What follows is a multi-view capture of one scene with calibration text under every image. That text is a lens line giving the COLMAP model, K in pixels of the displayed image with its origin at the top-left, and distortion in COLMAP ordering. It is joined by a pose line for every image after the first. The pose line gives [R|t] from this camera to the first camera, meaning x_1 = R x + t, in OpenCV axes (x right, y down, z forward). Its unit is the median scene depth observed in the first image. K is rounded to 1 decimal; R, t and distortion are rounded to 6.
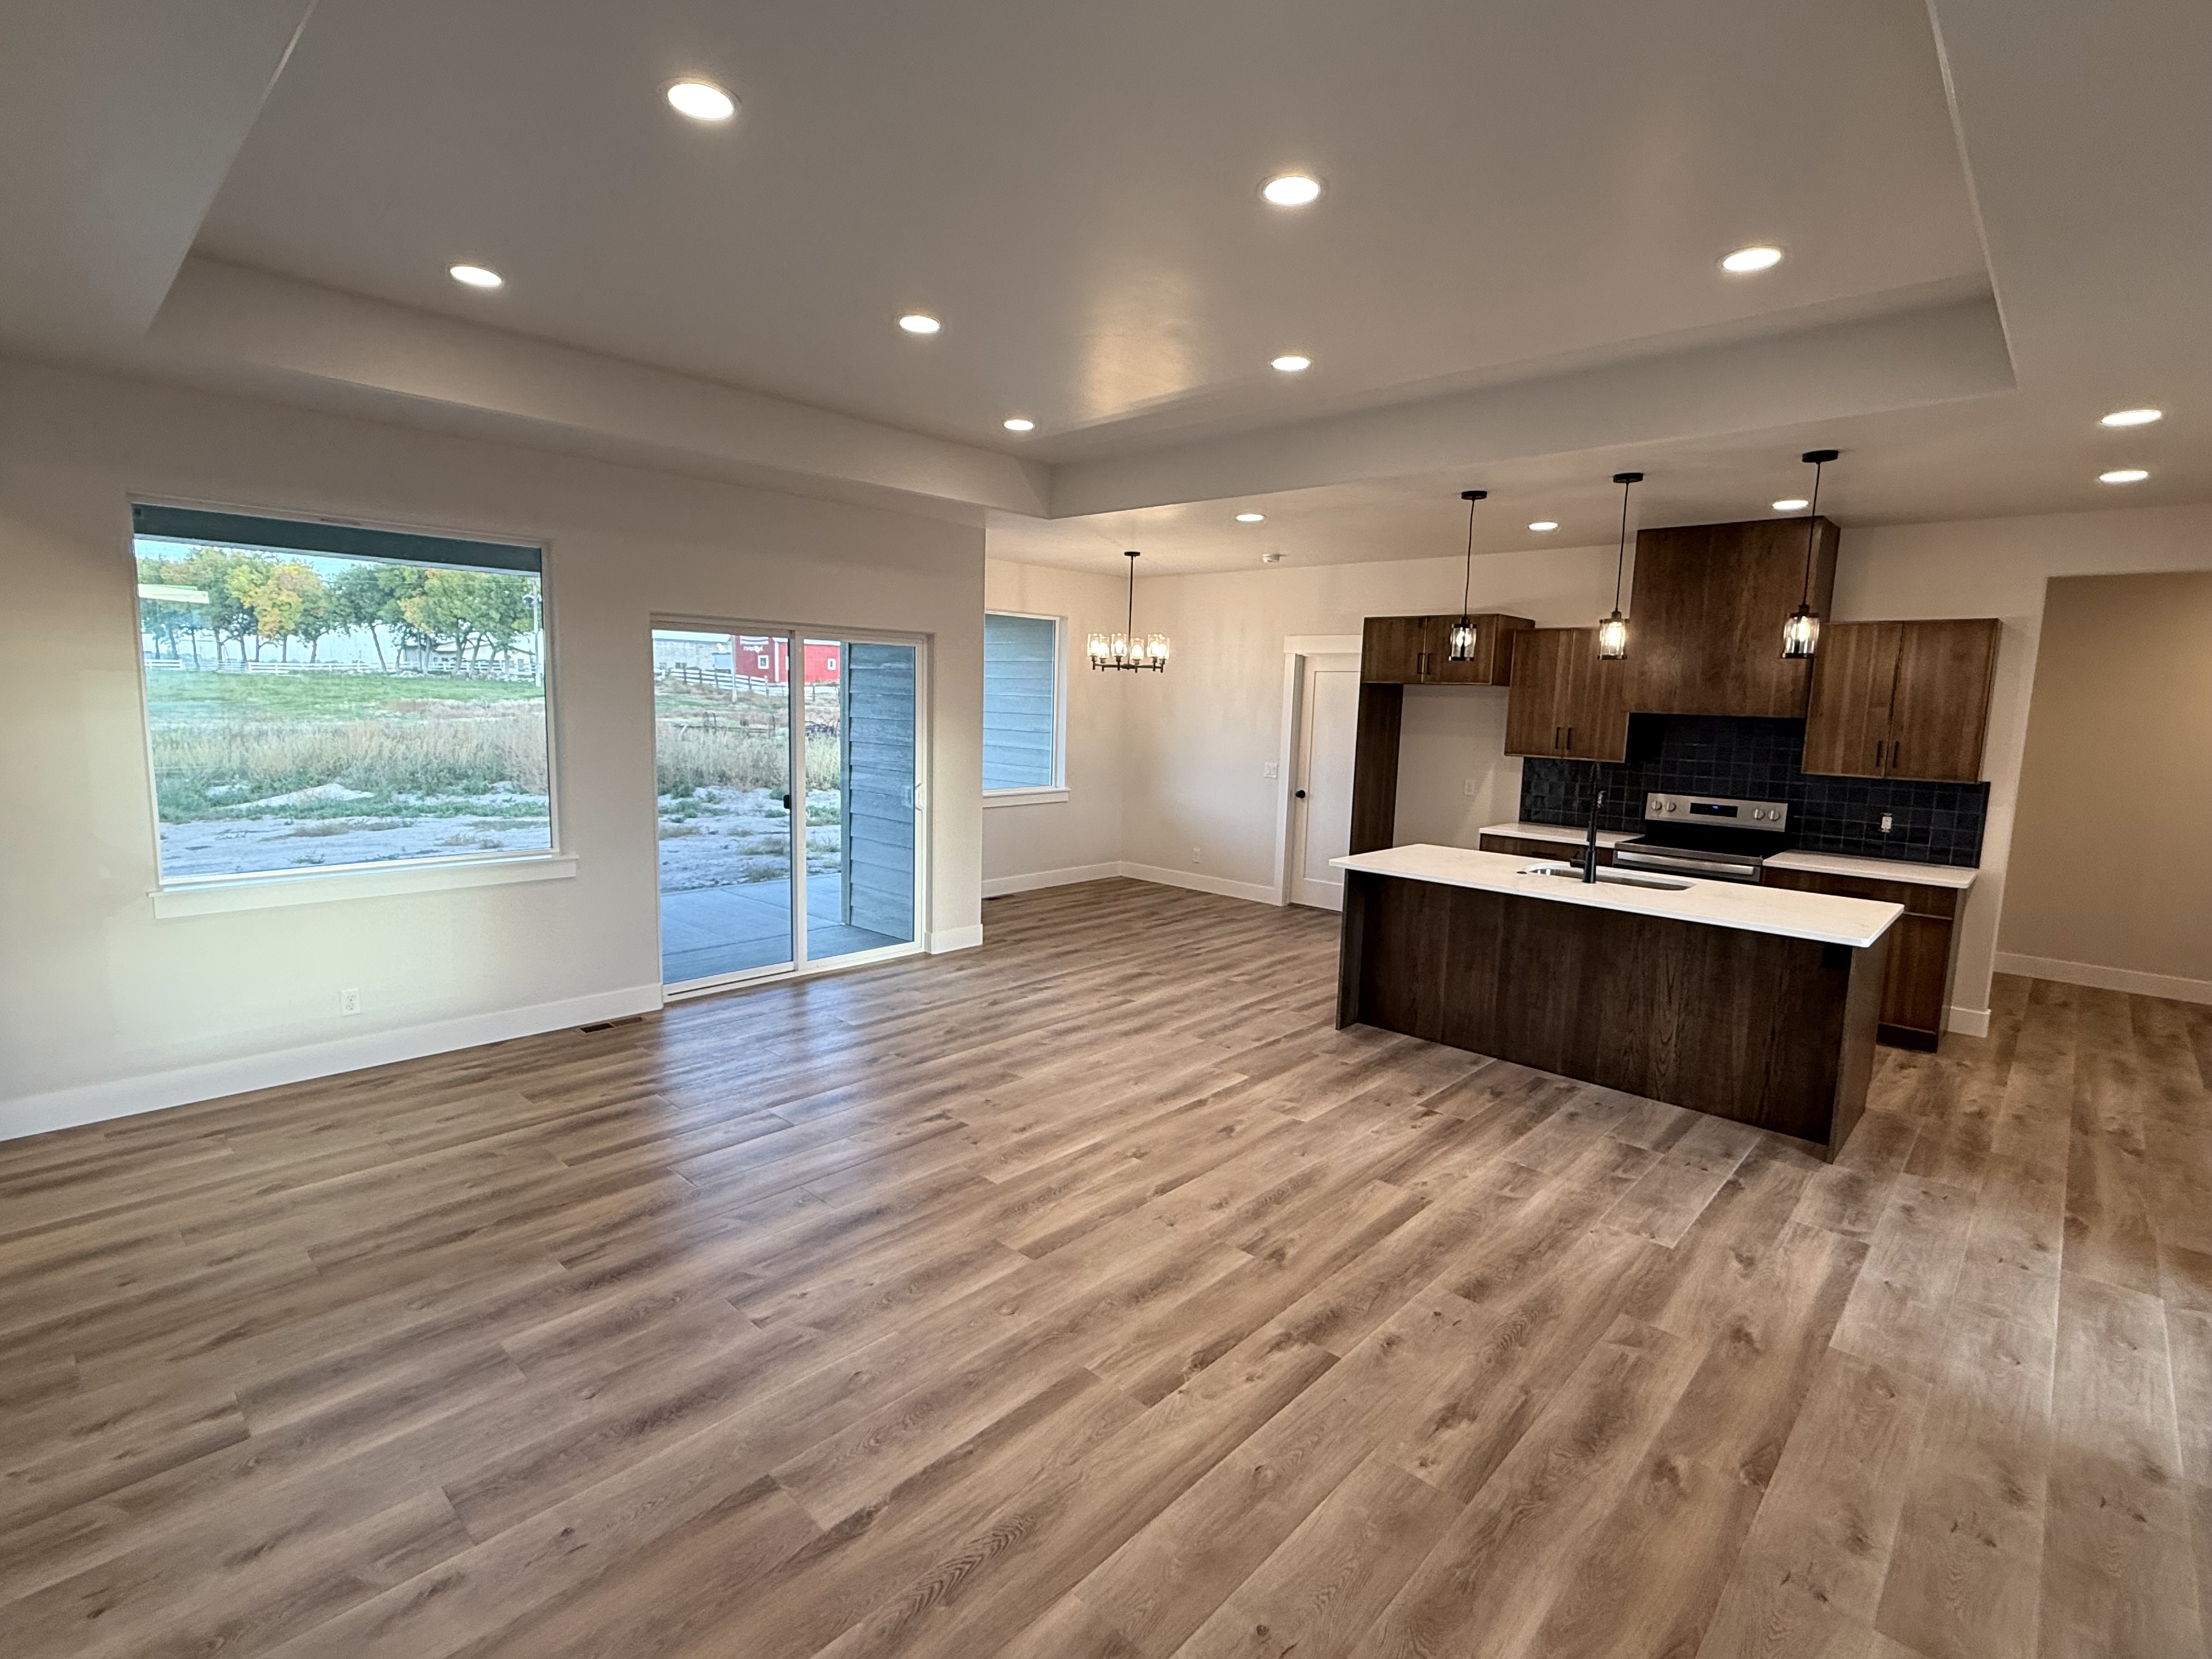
lens RADIAL K [[1052.4, 0, 1099.2], [0, 1052.4, 825.7], [0, 0, 1]] dist [0.001242, -0.000832]
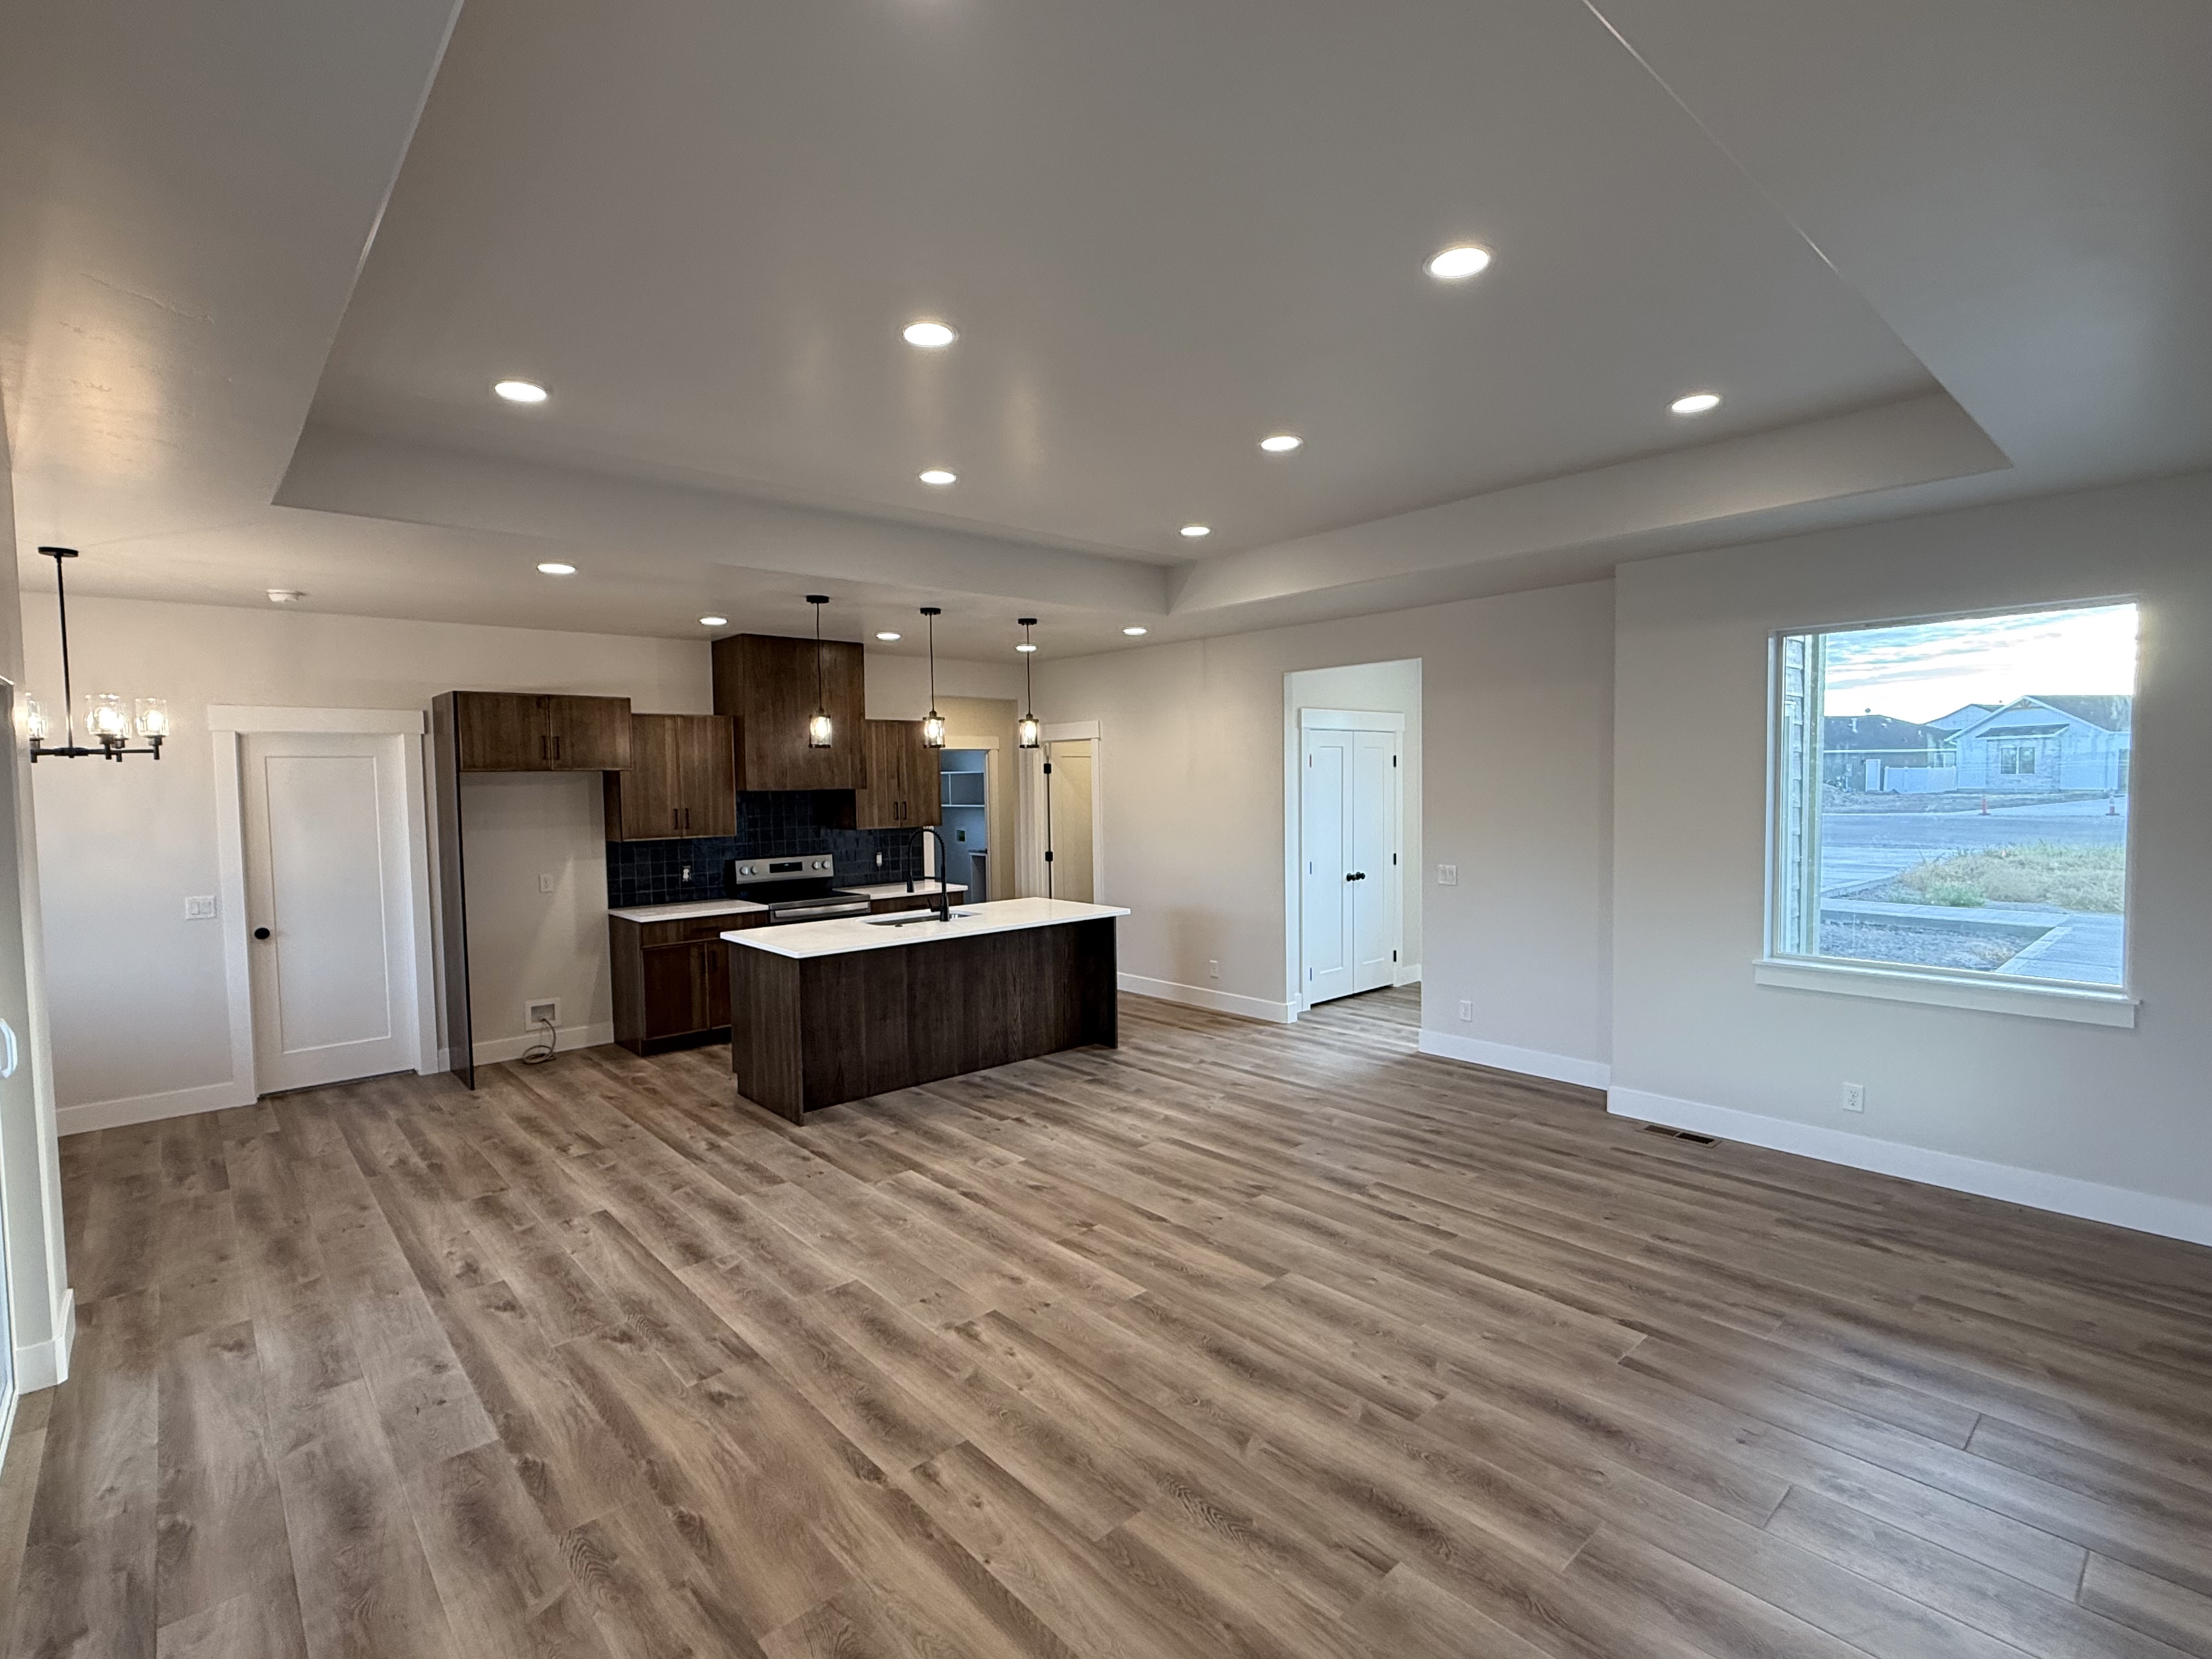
lens RADIAL K [[1052.4, 0, 1106.0], [0, 1052.4, 830.0], [0, 0, 1]] dist [0.001242, -0.000832]
pose [[0.083277, -0.078936, 0.993395, -0.737570], [0.143415, 0.987430, 0.066440, -0.106239], [-0.986153, 0.136935, 0.093551, 0.637335]]
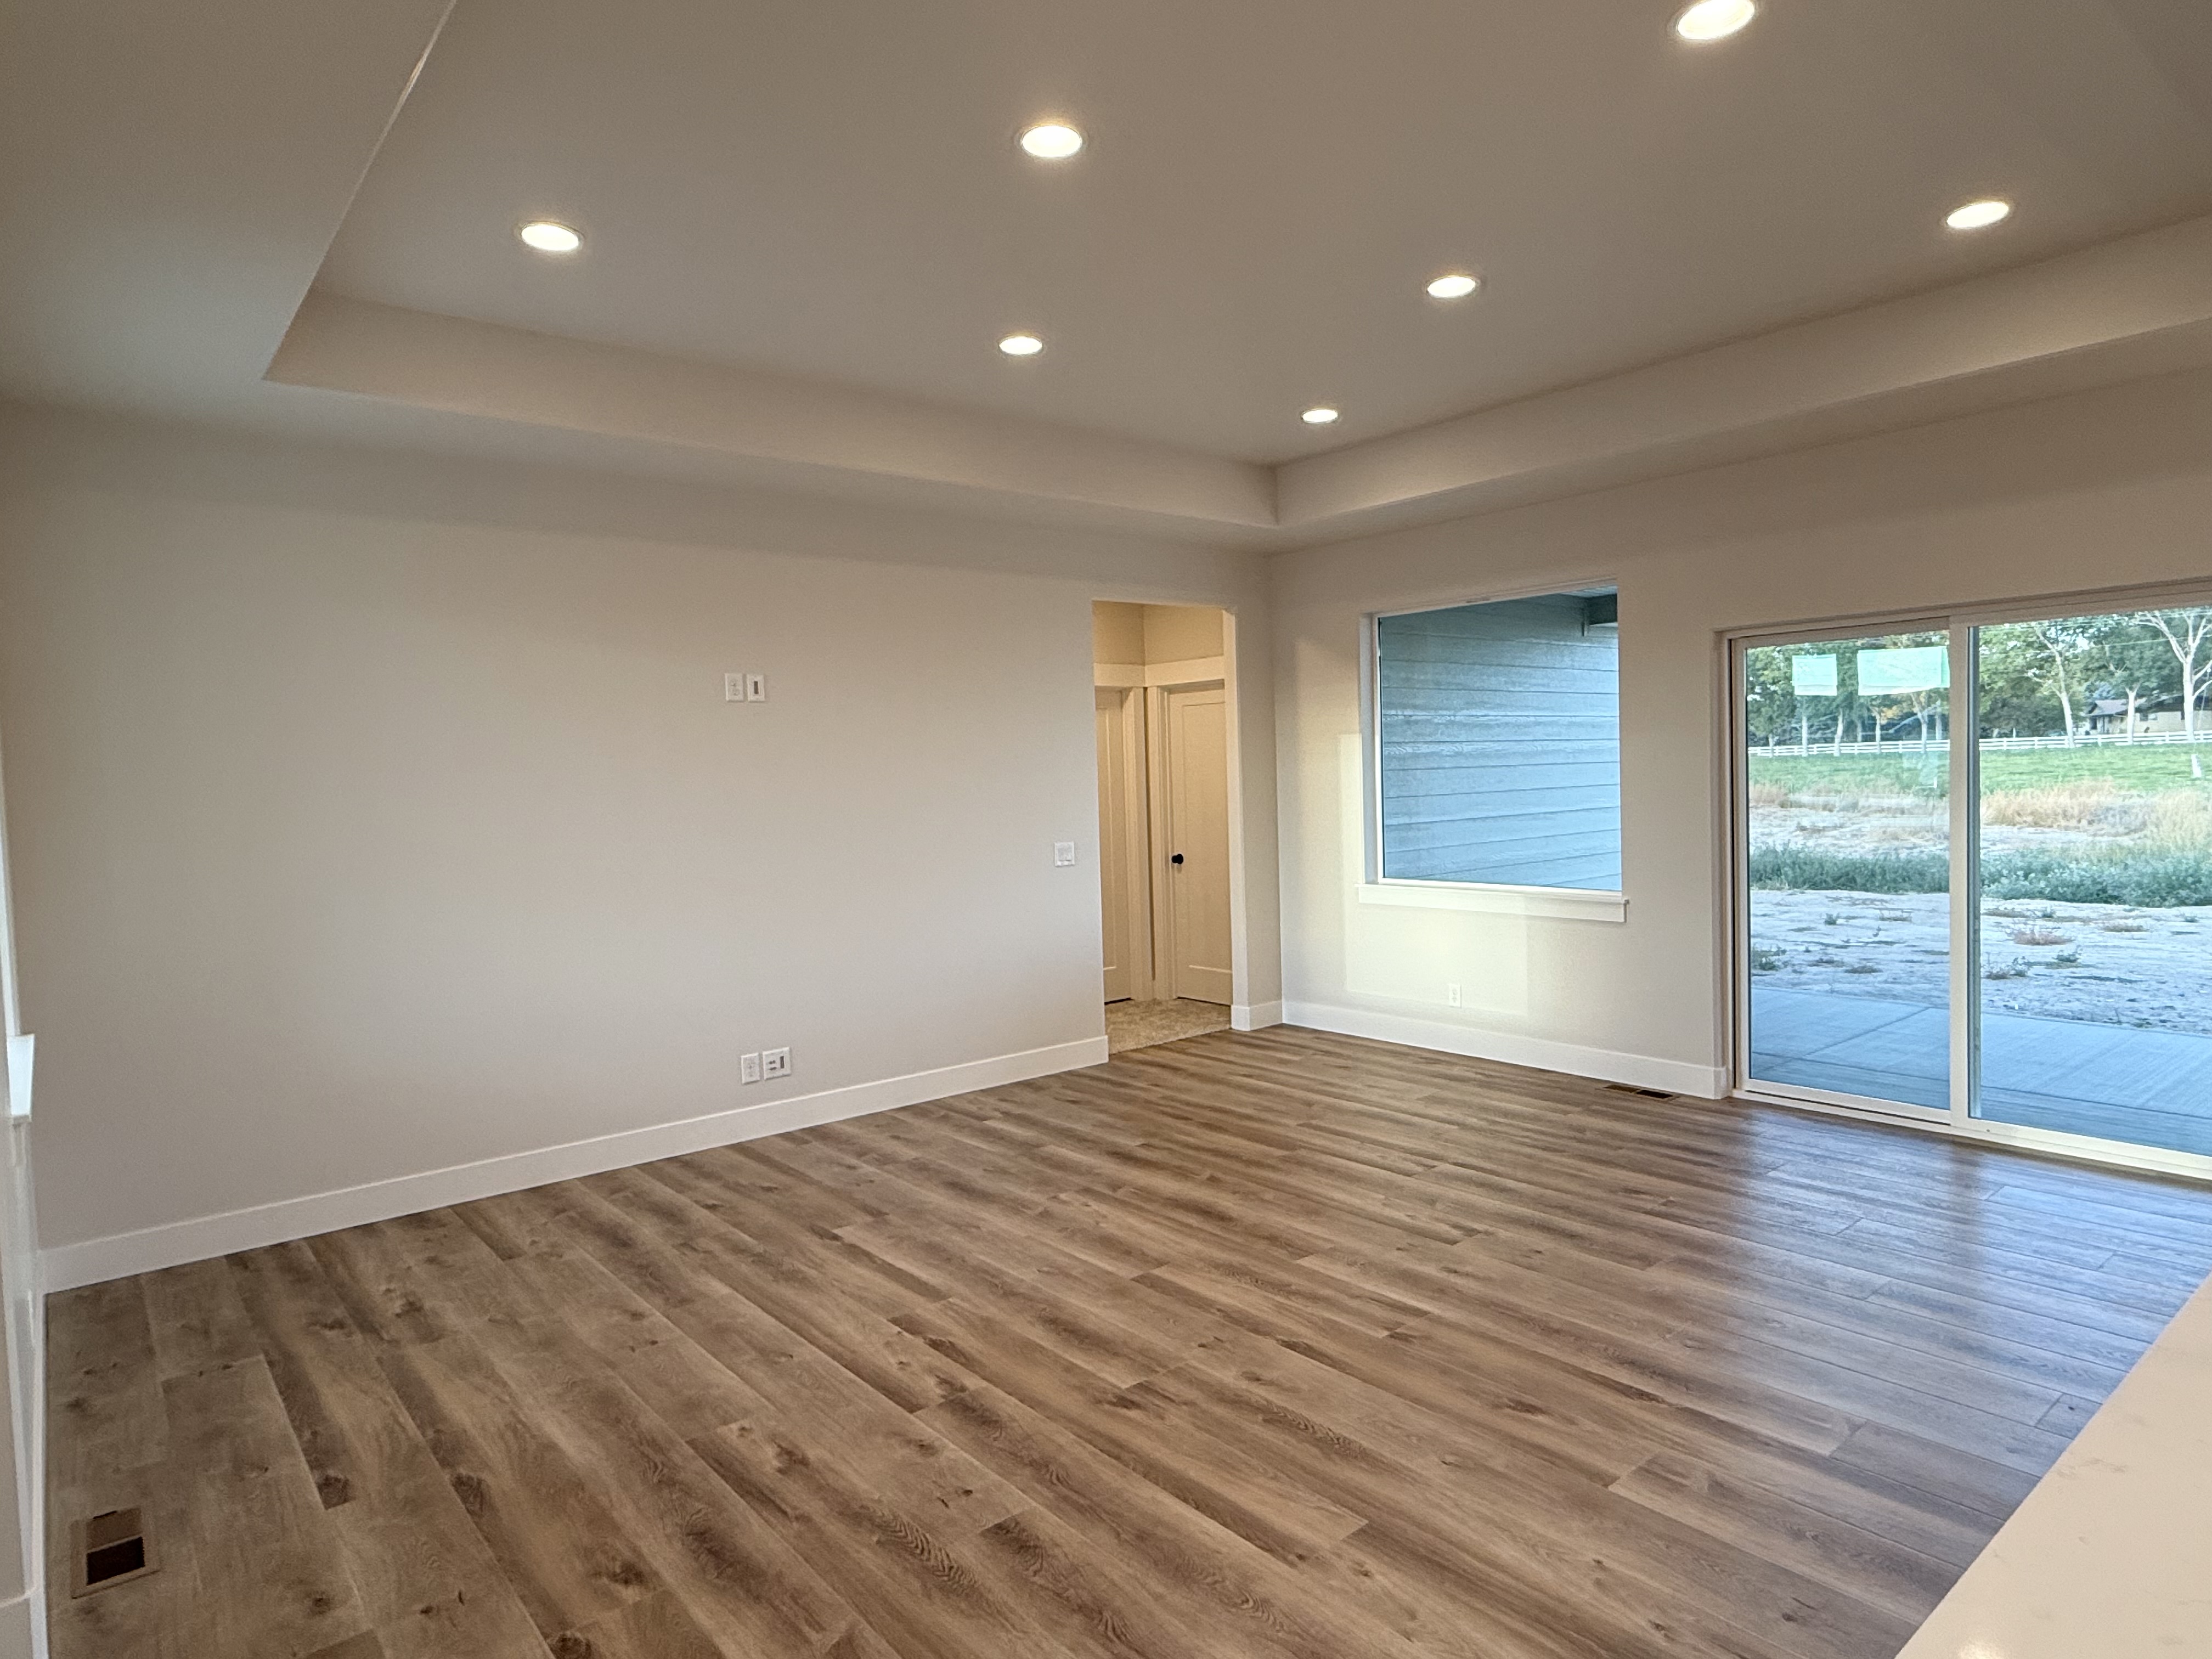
lens RADIAL K [[1278.6, 0, 1095.1], [0, 1278.6, 794.3], [0, 0, 1]] dist [0.004878, -0.002076]
pose [[-0.126958, -0.006115, -0.991889, 0.705556], [-0.095977, 0.995365, 0.006149, -0.027483], [0.987254, 0.095979, -0.126956, 0.669004]]
